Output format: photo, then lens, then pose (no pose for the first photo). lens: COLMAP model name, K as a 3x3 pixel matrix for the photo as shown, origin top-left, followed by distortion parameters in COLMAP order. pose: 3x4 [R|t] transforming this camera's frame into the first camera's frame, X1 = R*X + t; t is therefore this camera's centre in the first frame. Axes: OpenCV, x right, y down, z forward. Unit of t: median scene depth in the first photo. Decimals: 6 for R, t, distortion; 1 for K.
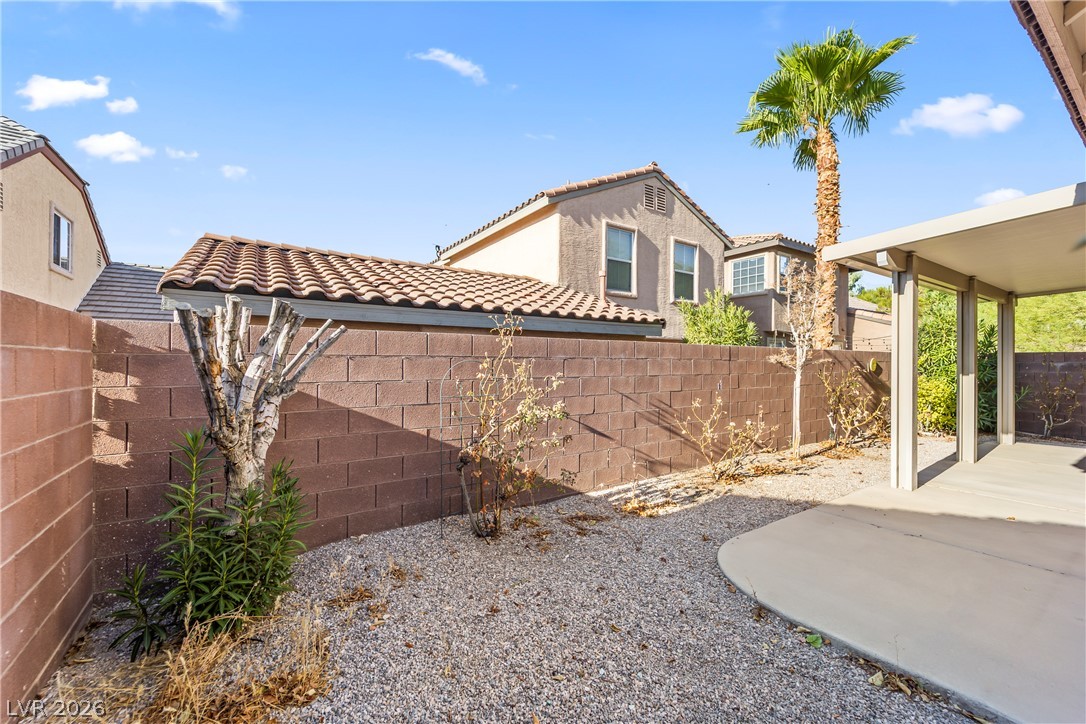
lens RADIAL K [[433.1, 0, 537.1], [0, 433.1, 360.5], [0, 0, 1]] dist [0.023267, -0.011228]
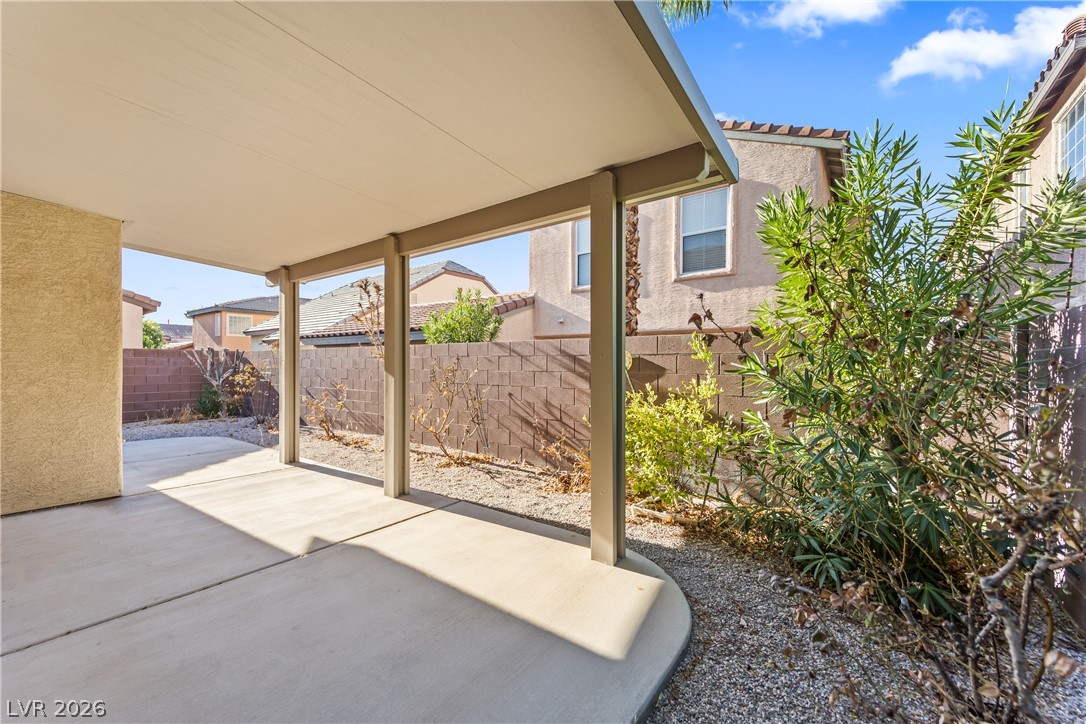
lens RADIAL K [[433.1, 0, 537.1], [0, 433.1, 360.5], [0, 0, 1]] dist [0.023267, -0.011228]
pose [[0.357571, -0.015051, -0.933765, 0.921017], [0.000733, 0.999874, -0.015835, 0.013450], [0.933886, 0.004978, 0.357537, 0.512204]]
